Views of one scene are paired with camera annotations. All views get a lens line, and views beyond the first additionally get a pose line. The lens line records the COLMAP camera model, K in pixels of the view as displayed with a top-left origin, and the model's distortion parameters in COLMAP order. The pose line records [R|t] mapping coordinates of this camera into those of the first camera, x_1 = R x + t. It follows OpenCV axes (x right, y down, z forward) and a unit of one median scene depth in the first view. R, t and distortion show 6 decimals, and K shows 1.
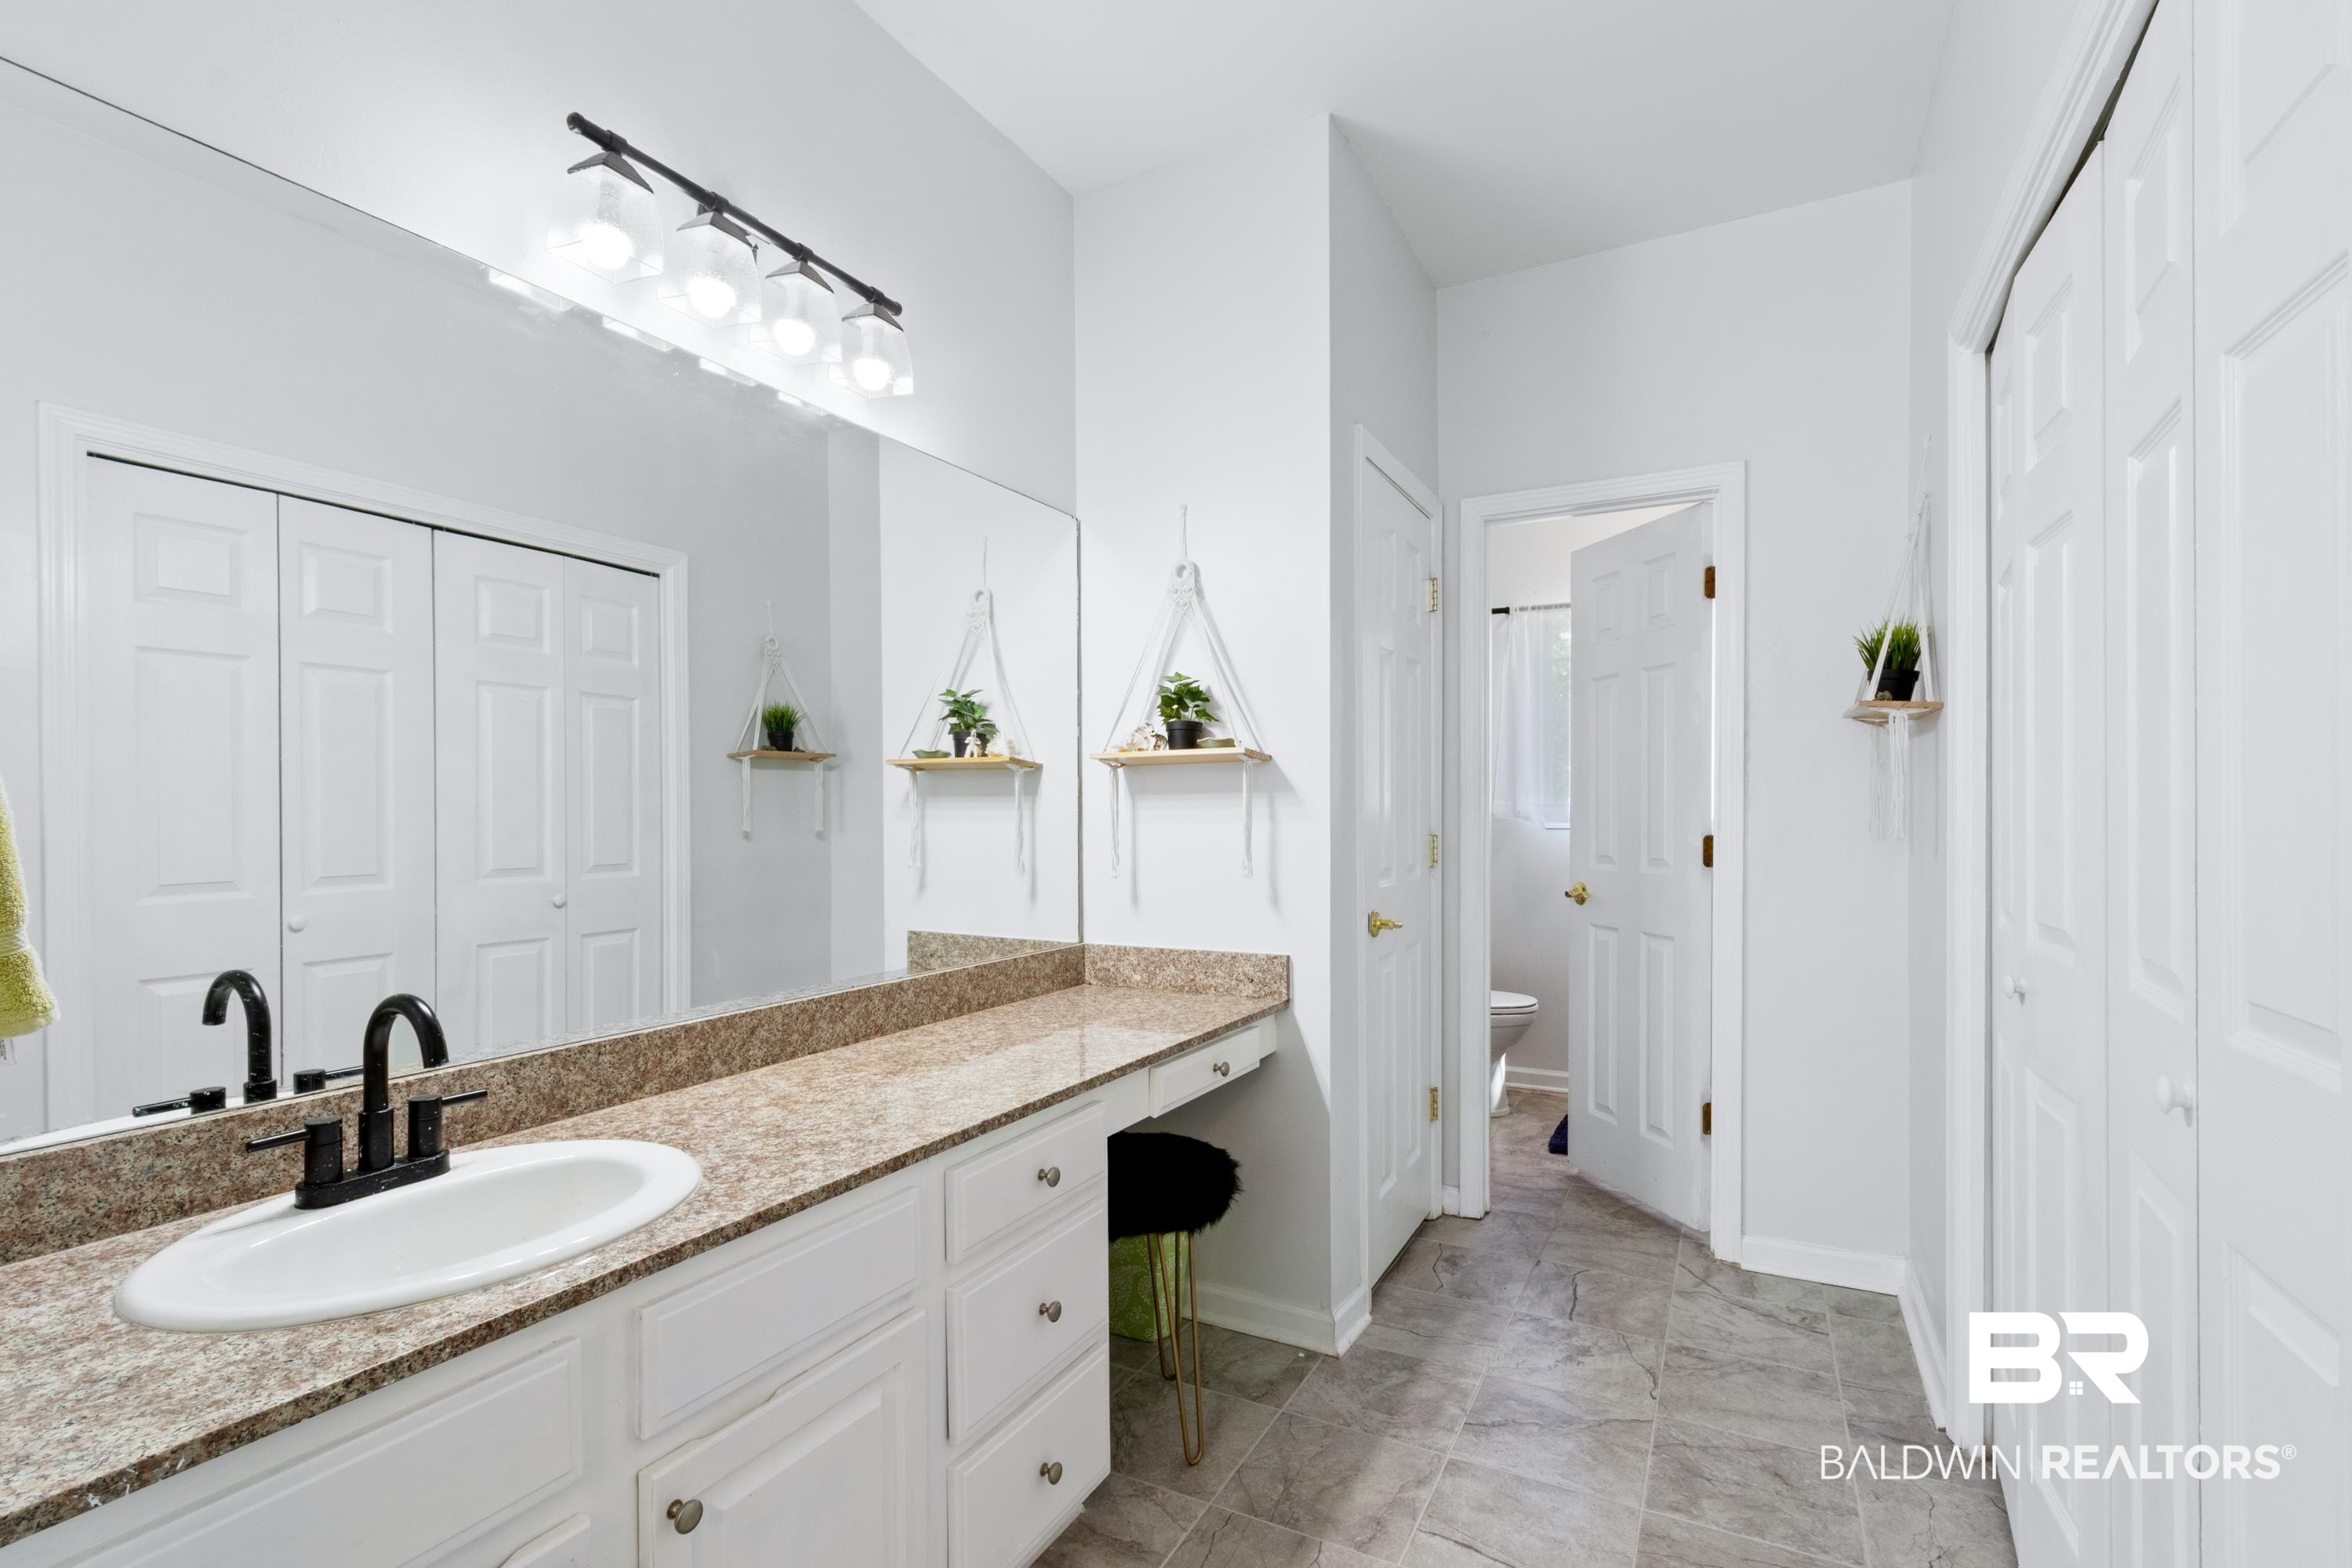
lens RADIAL K [[1079.4, 0, 1160.8], [0, 1079.4, 795.0], [0, 0, 1]] dist [-0.002686, -0.000690]
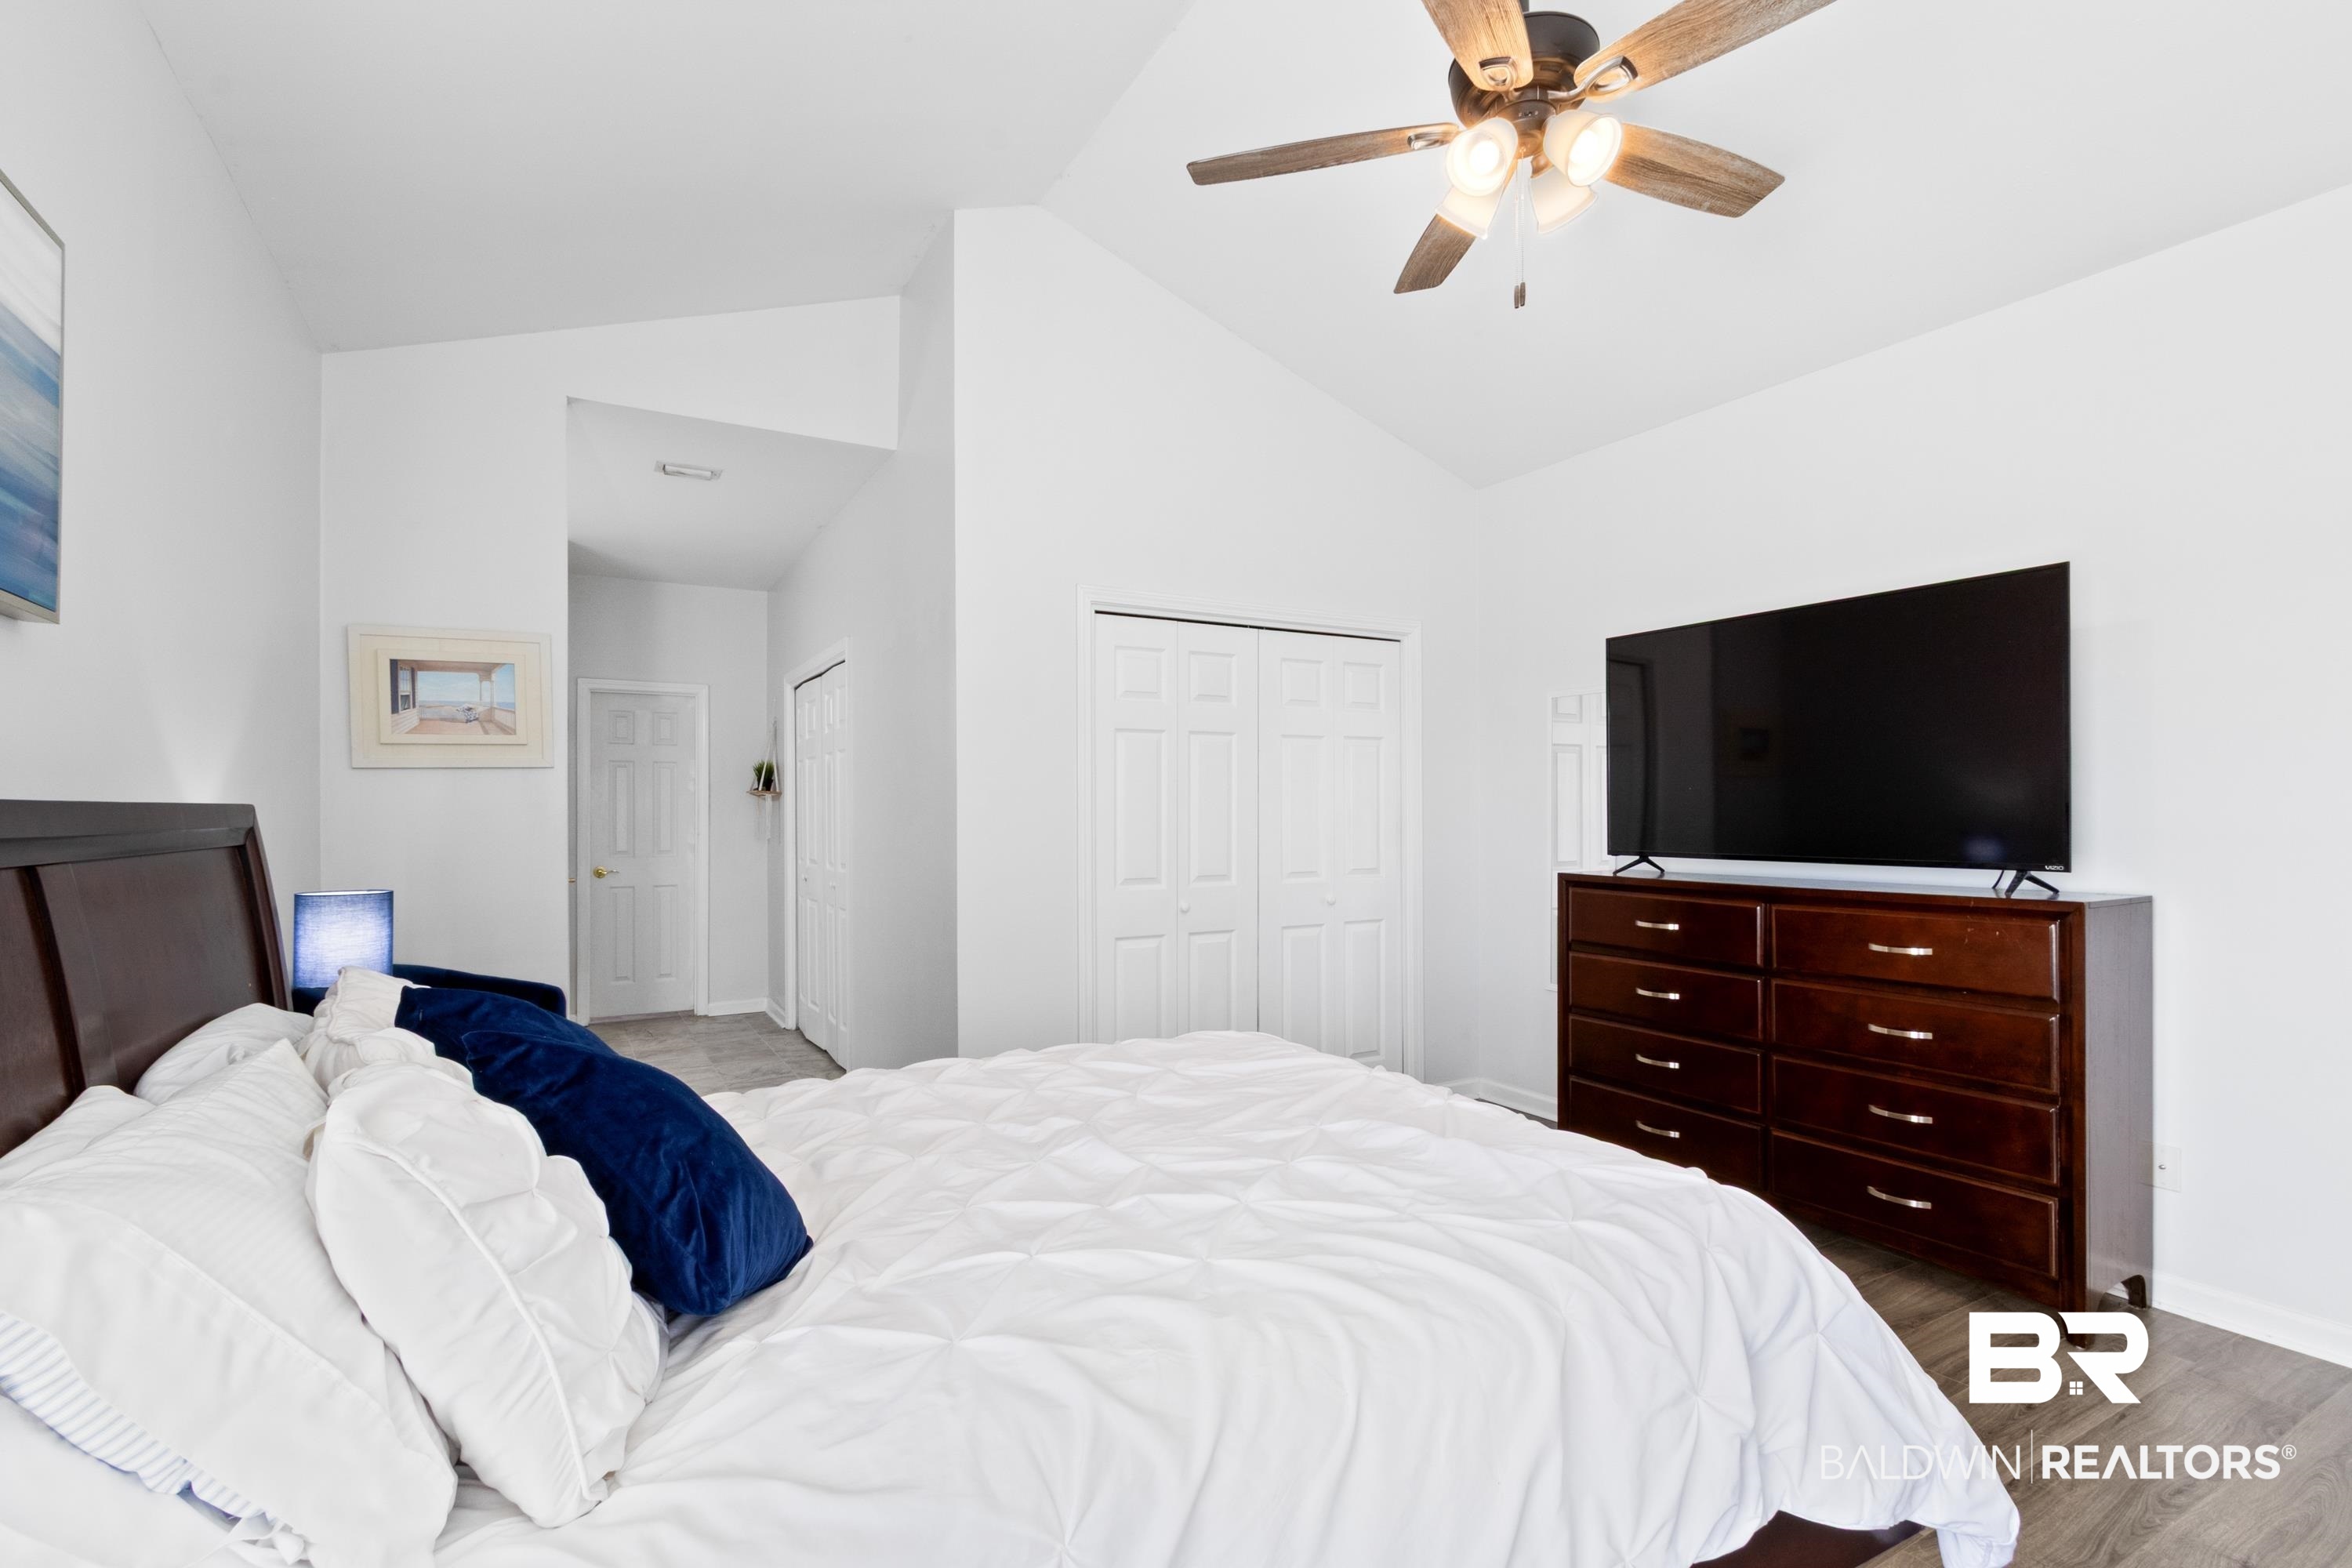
lens RADIAL K [[1079.4, 0, 1160.8], [0, 1079.4, 795.0], [0, 0, 1]] dist [-0.002686, -0.000690]
pose [[0.535726, 0.008850, 0.844346, -1.157286], [0.002193, 0.999927, -0.011872, -0.038625], [-0.844389, 0.008212, 0.535667, -1.390847]]
